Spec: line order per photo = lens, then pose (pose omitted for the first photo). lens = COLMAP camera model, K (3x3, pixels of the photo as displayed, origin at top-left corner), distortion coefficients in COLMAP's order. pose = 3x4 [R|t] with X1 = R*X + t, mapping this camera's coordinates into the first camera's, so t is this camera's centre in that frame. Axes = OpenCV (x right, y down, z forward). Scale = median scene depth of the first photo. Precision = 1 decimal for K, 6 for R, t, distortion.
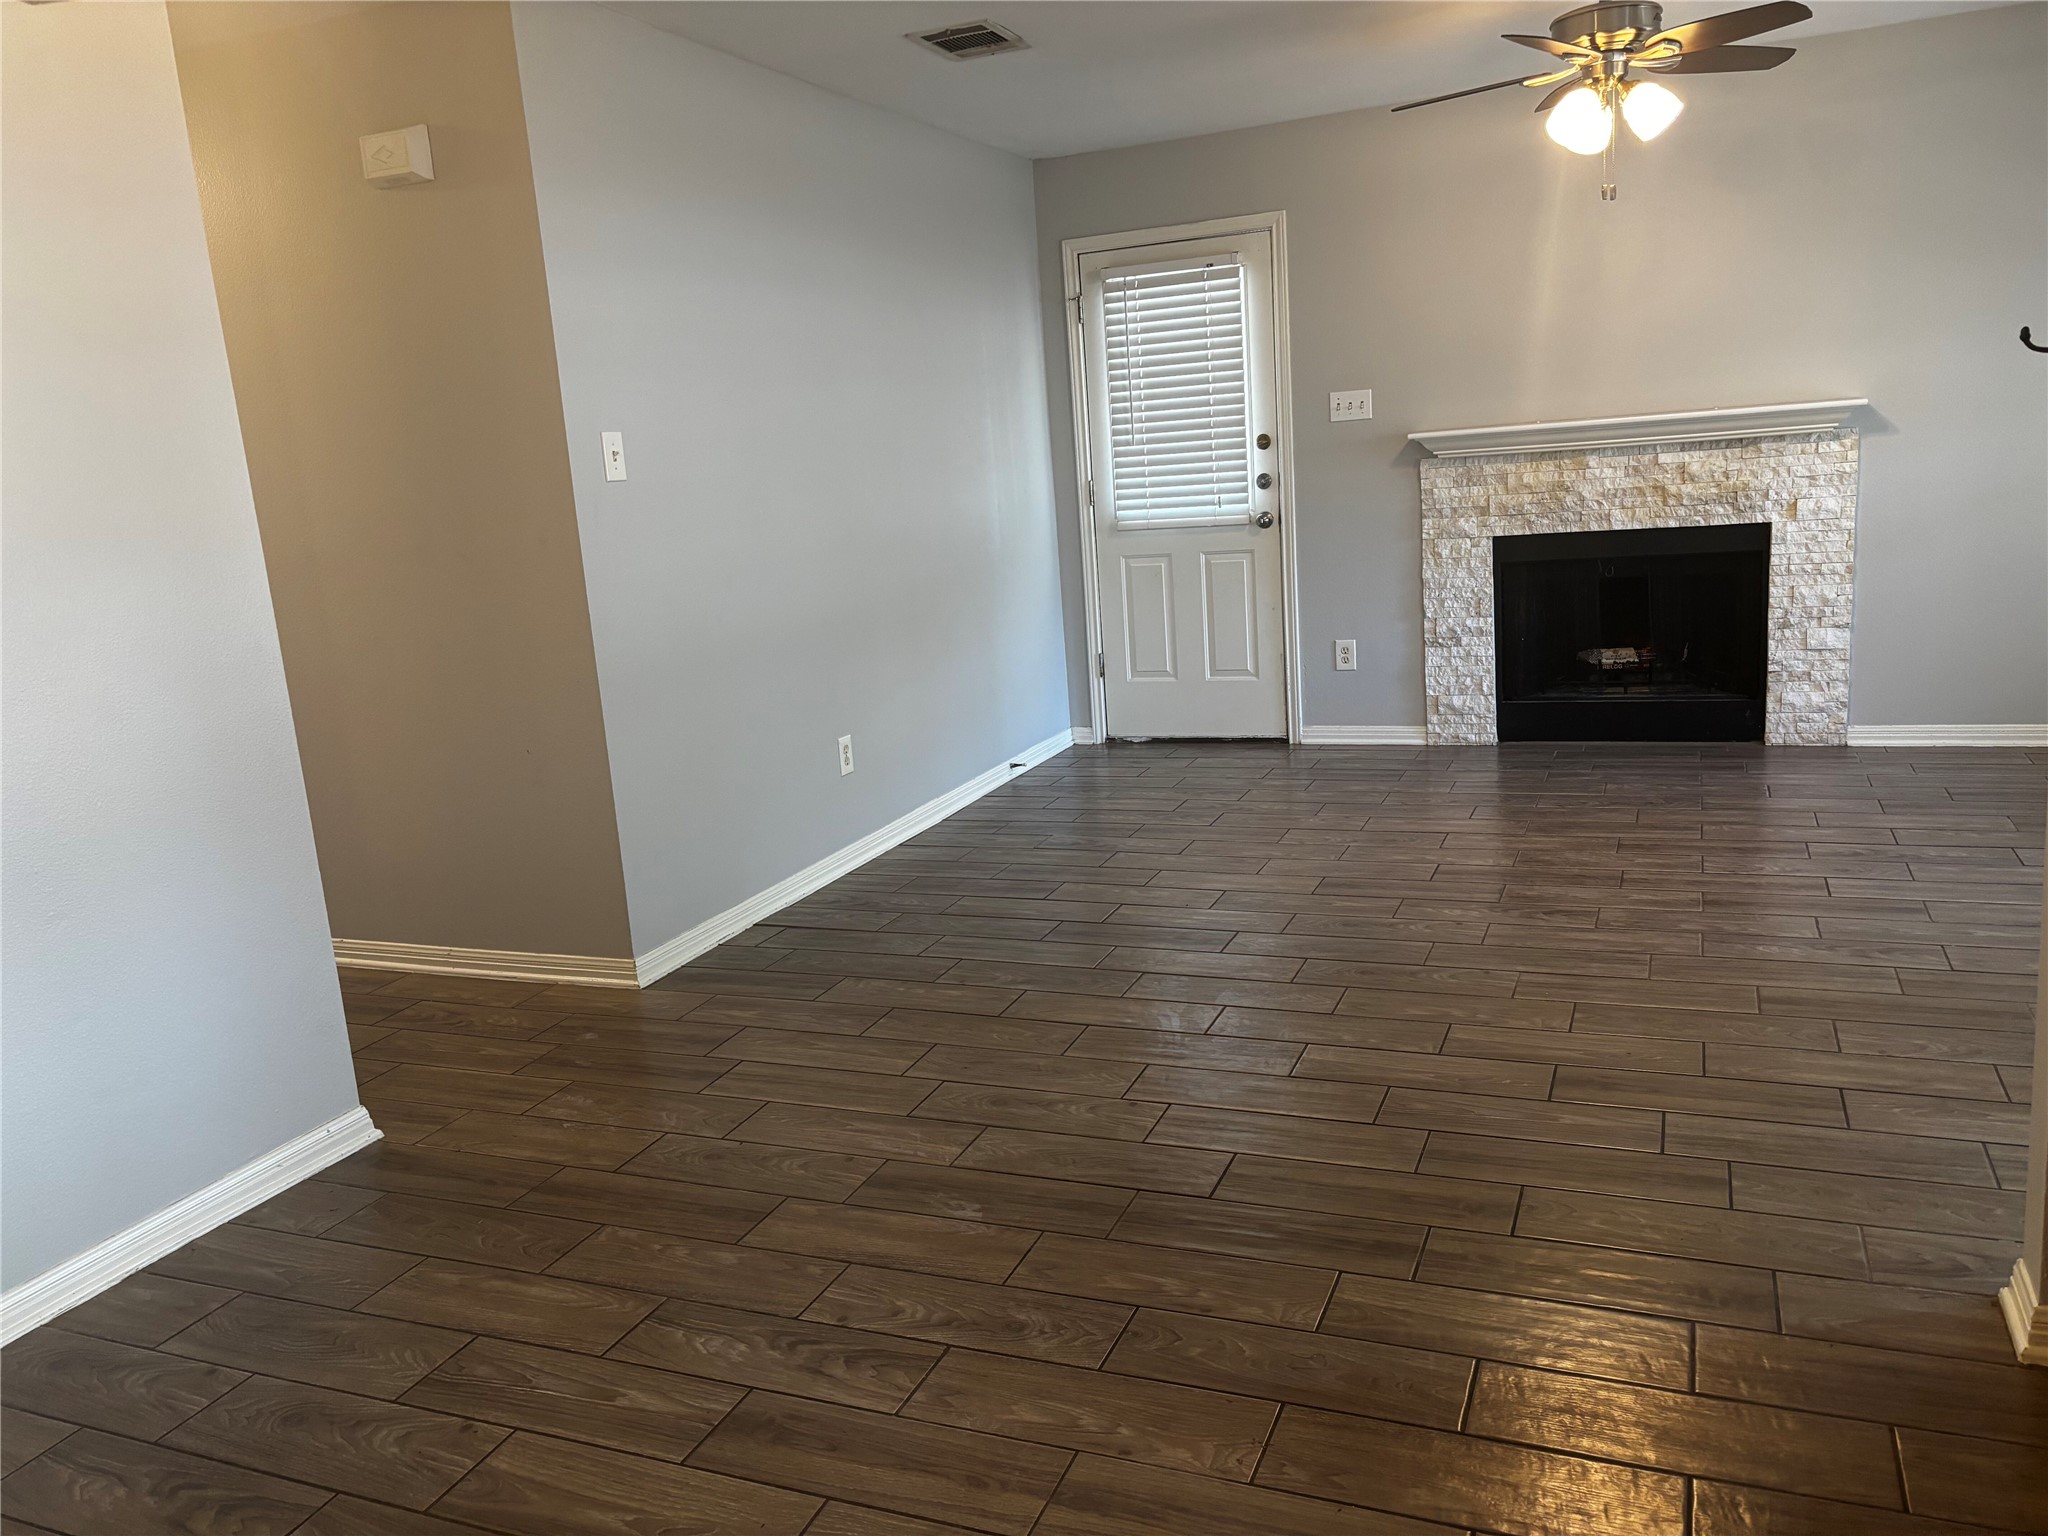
lens RADIAL K [[1508.2, 0, 1013.5], [0, 1508.2, 772.5], [0, 0, 1]] dist [0.047158, -0.115615]
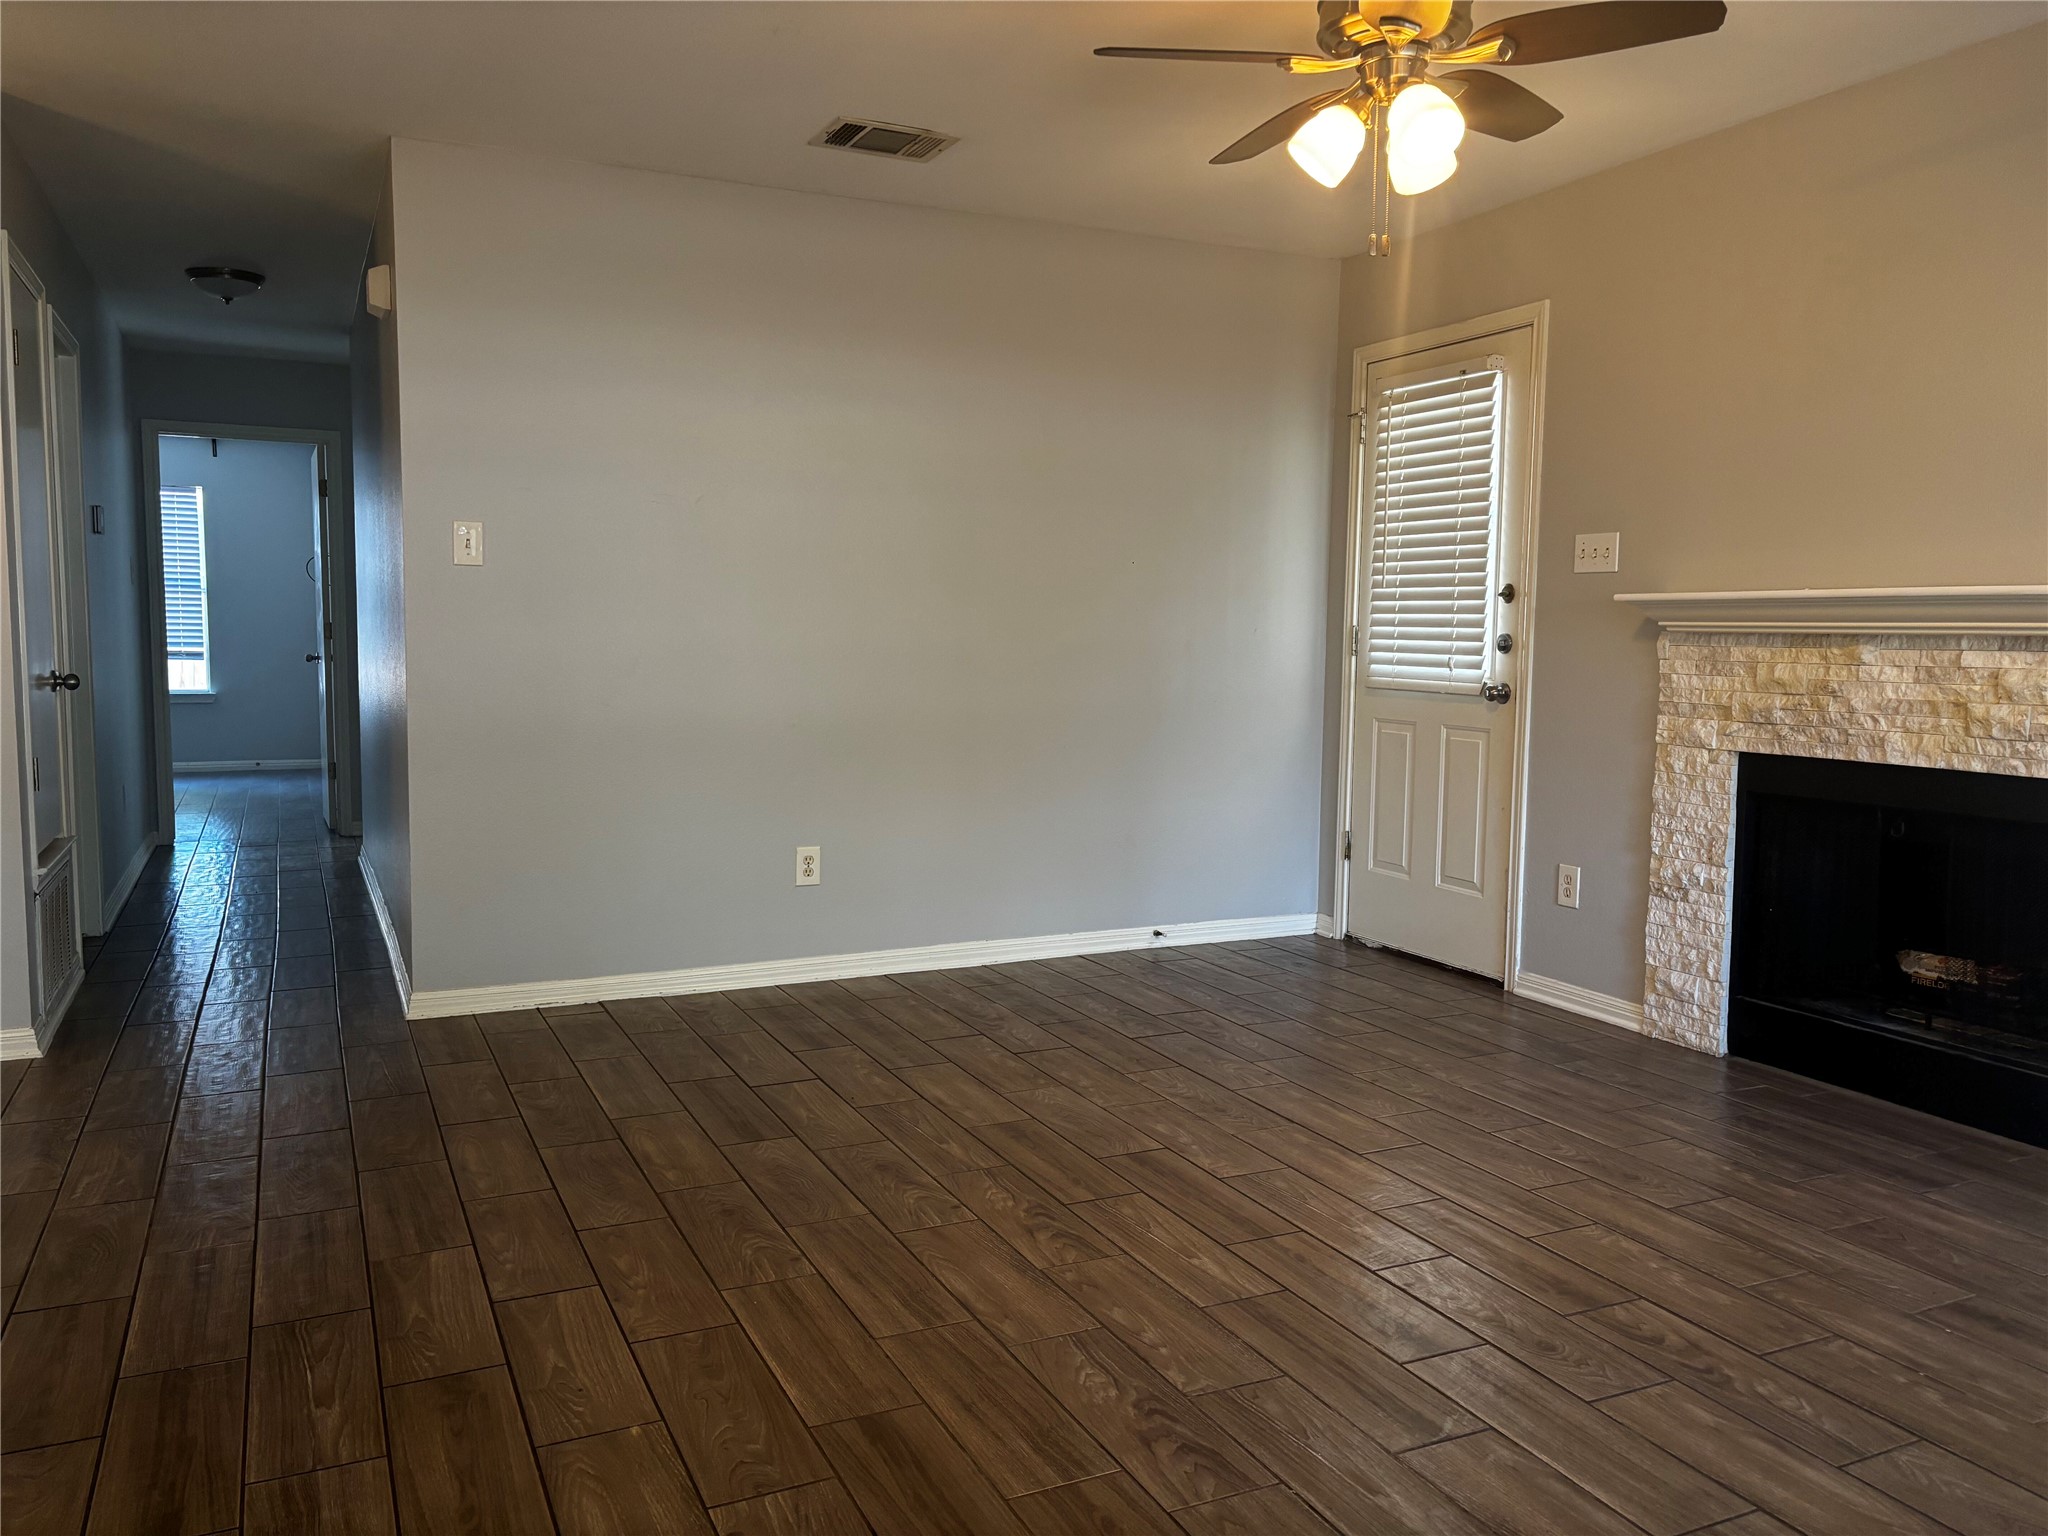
lens RADIAL K [[1520.8, 0, 1024.0], [0, 1520.8, 768.0], [0, 0, 1]] dist [0.079612, -0.111731]
pose [[0.753258, 0.145242, -0.641488, 0.527041], [-0.202354, 0.979183, -0.015910, -0.073602], [0.625823, 0.141791, 0.766968, 0.275108]]
